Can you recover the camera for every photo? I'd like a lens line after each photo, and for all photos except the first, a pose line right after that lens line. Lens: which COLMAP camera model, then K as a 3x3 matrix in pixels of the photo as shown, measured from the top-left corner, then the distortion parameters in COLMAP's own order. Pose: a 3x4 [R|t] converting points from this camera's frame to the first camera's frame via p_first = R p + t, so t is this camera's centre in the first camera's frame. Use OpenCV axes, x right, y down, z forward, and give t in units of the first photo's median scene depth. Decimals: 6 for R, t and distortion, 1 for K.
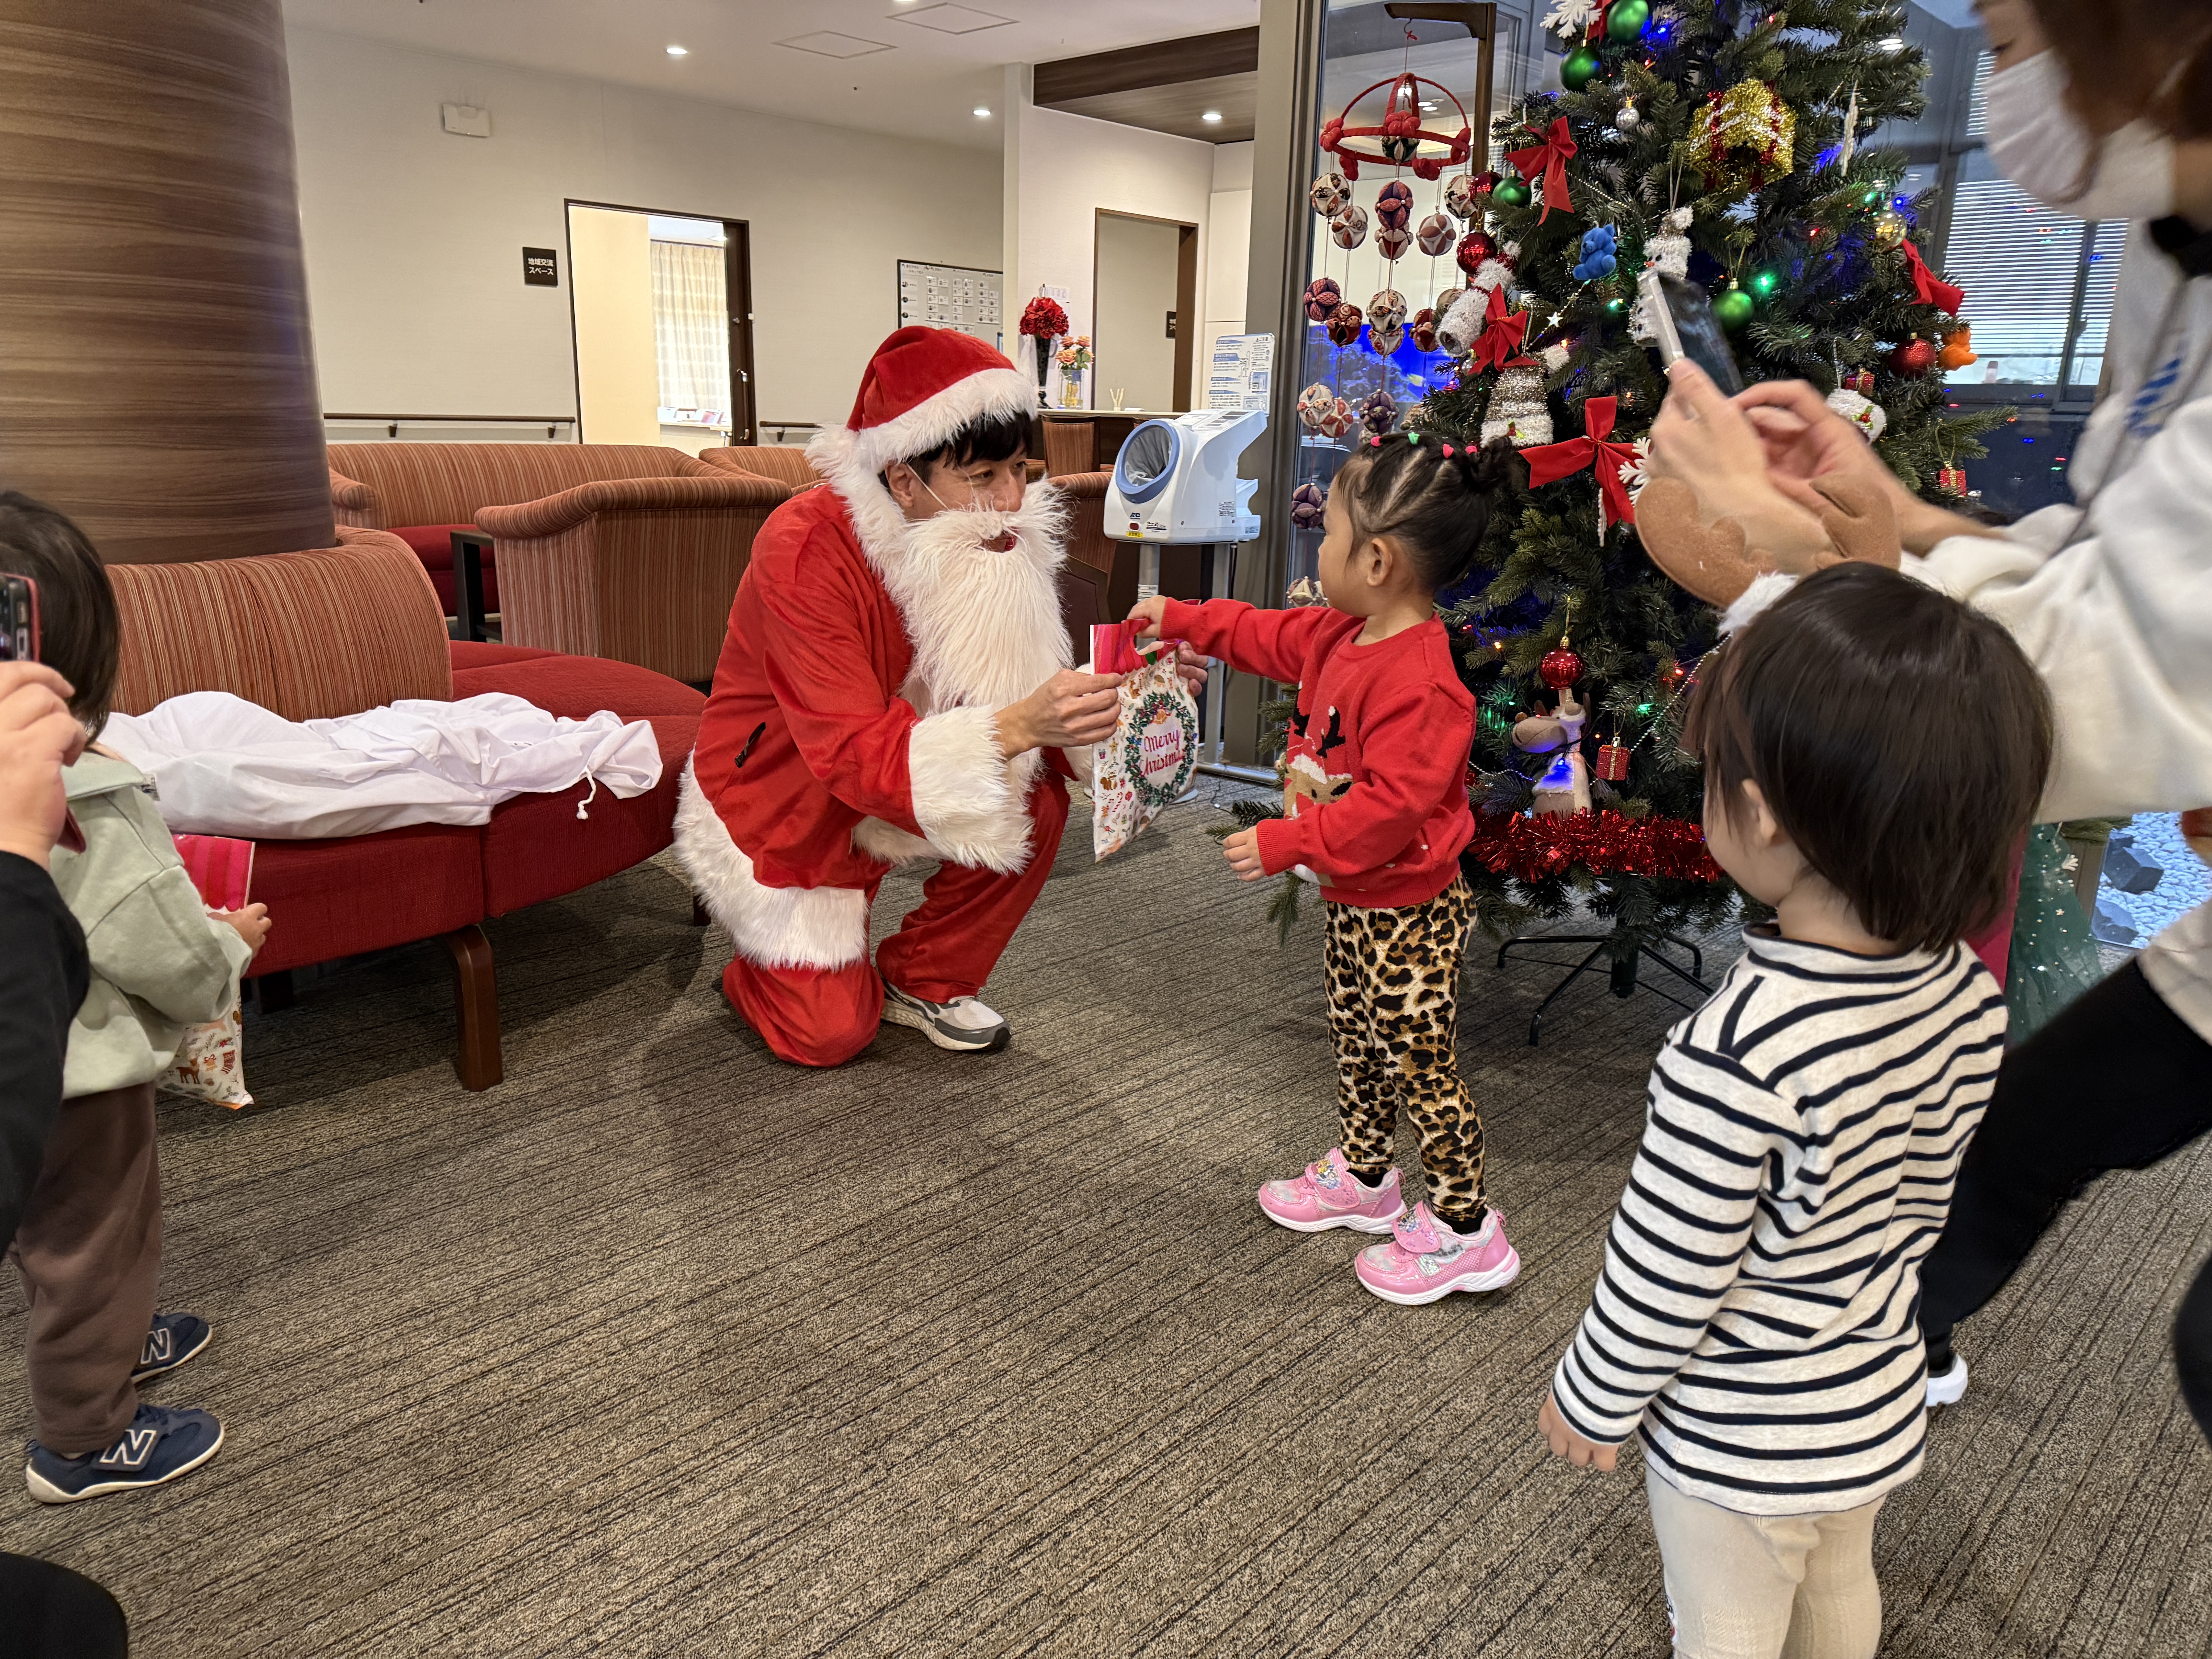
lens RADIAL K [[1570.5, 0, 1097.7], [0, 1570.5, 846.2], [0, 0, 1]] dist [0.064383, -0.130941]
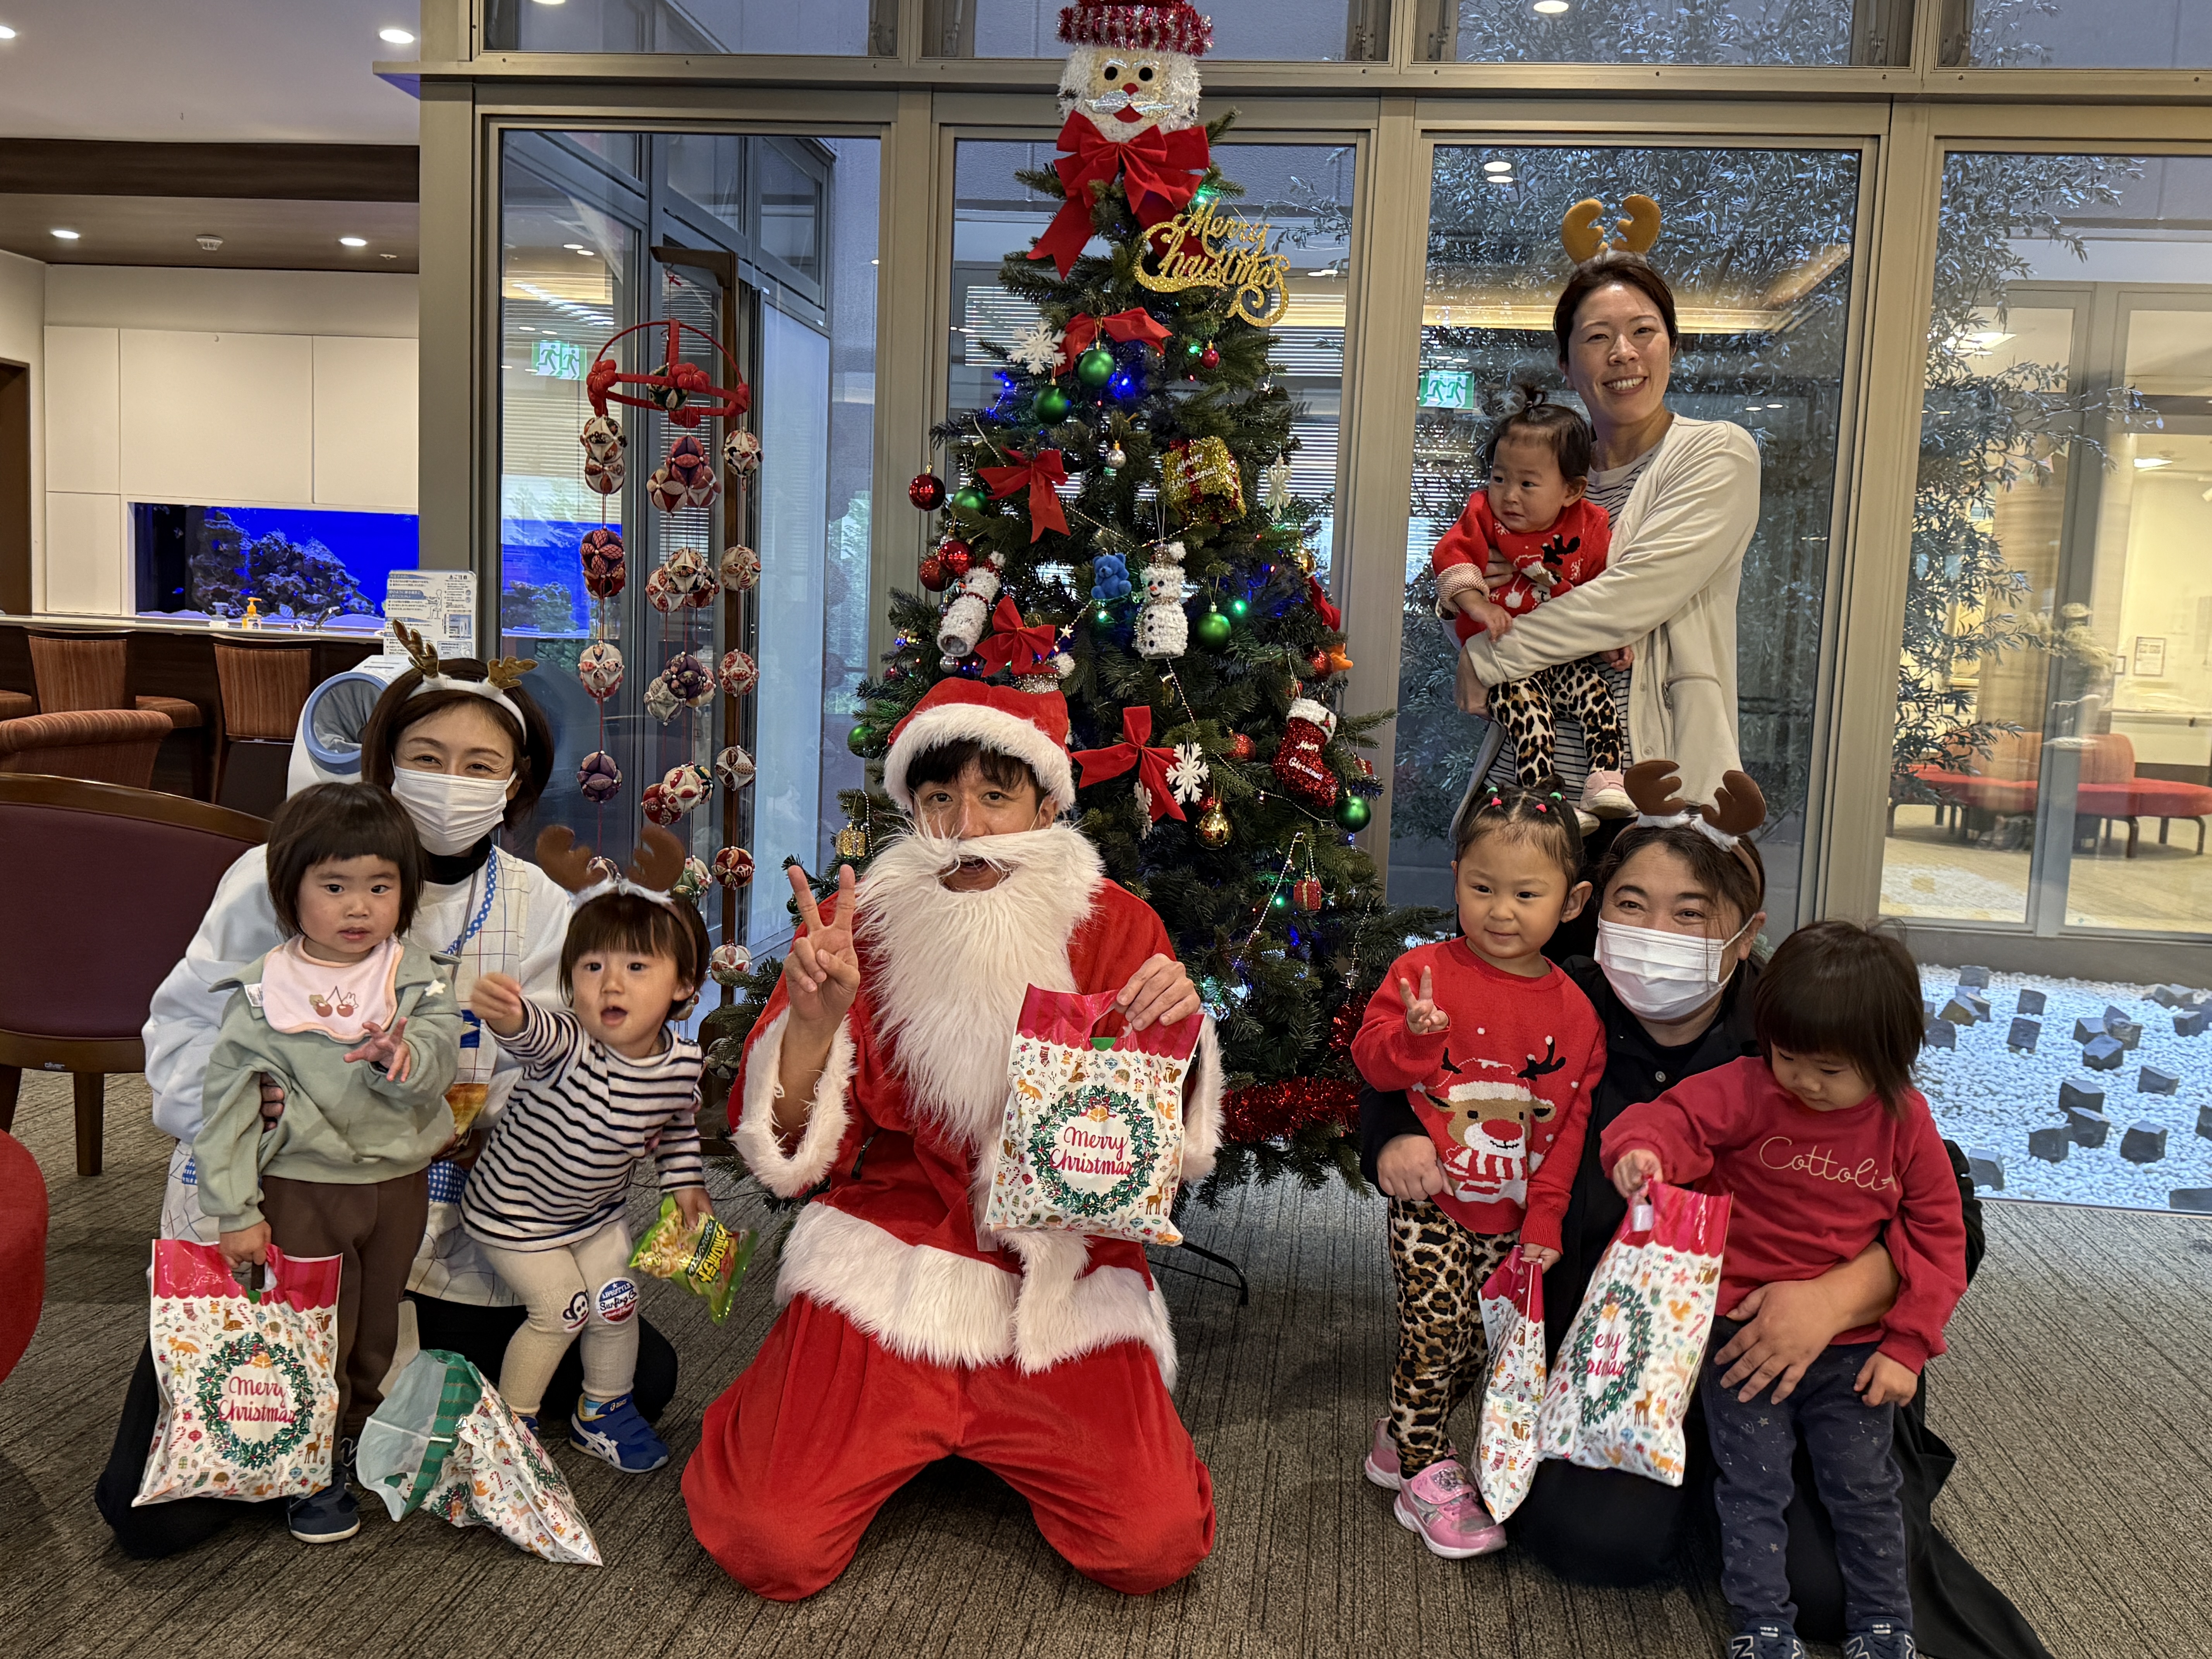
lens RADIAL K [[2027.3, 0, 1106.0], [0, 2027.3, 829.5], [0, 0, 1]] dist [0.149289, -0.299549]
pose [[0.798858, -0.045924, 0.599765, -0.335798], [0.134689, 0.985421, -0.103946, -0.034982], [-0.586247, 0.163820, 0.793396, -0.053668]]
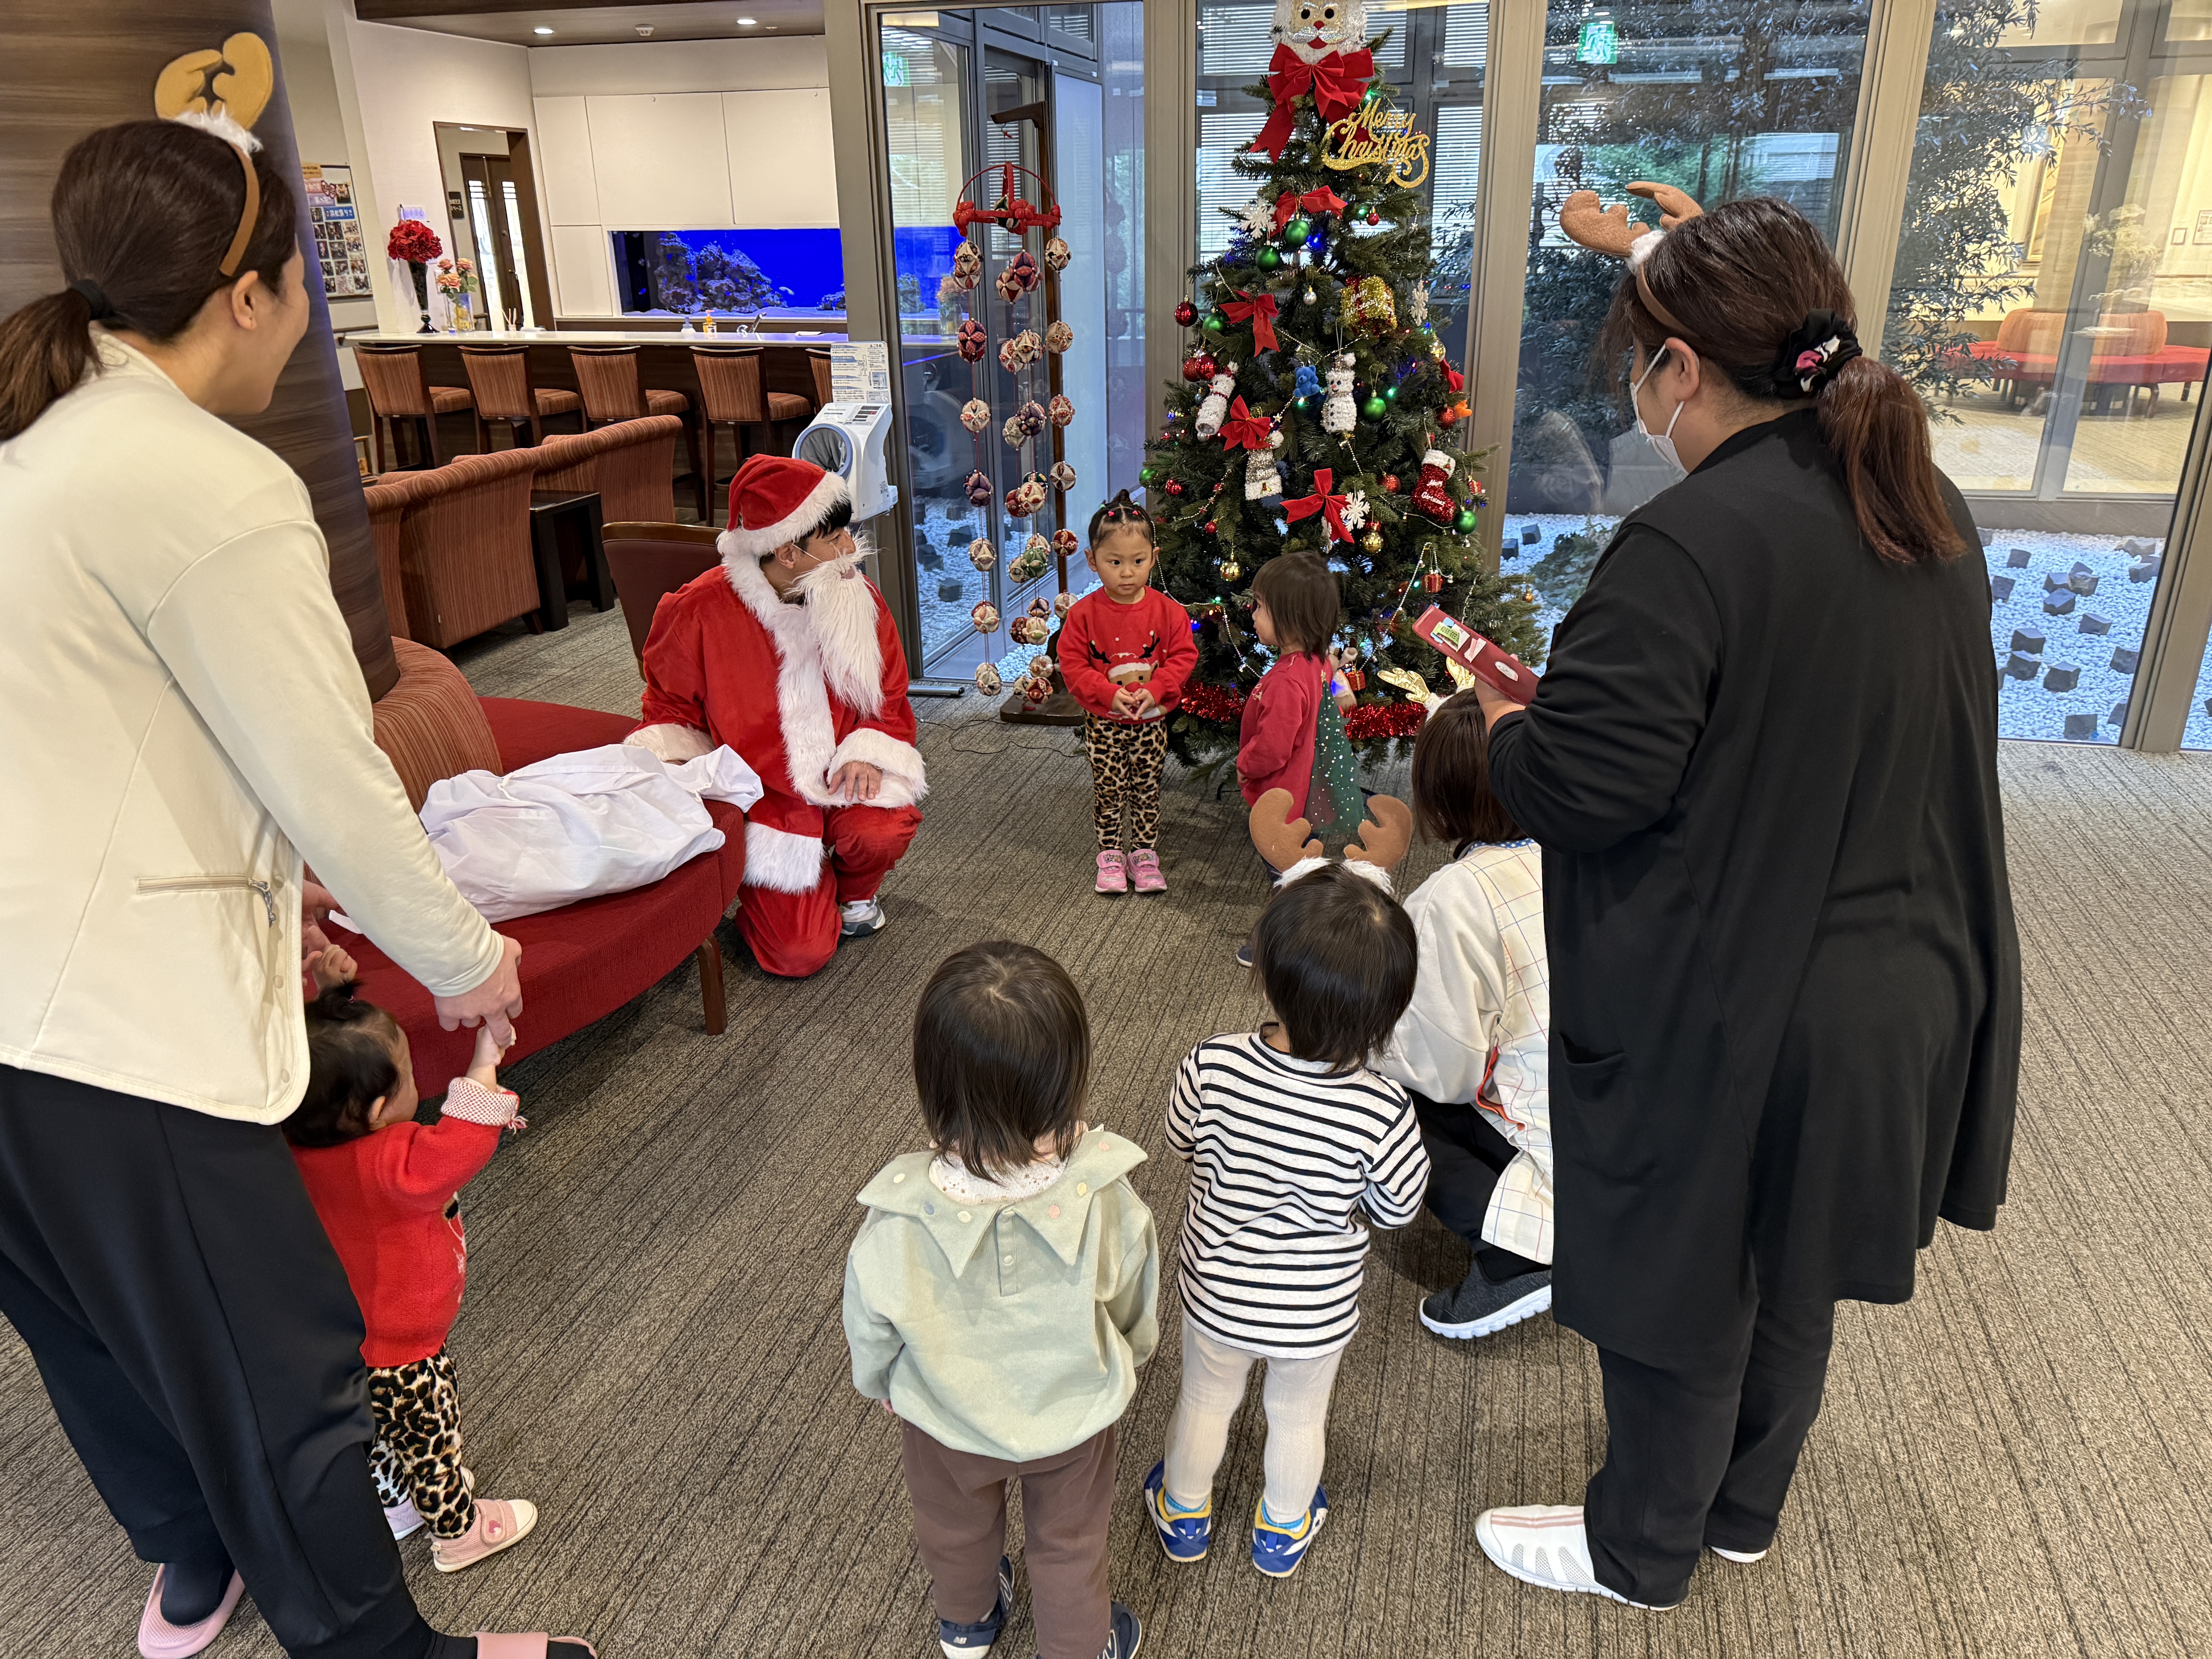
lens RADIAL K [[1555.1, 0, 1110.1], [0, 1555.1, 844.7], [0, 0, 1]] dist [0.068544, -0.090846]
pose [[0.867104, -0.214880, 0.449396, -0.456700], [0.162144, 0.974795, 0.153245, -0.112109], [-0.470998, -0.060013, 0.880090, -0.258713]]
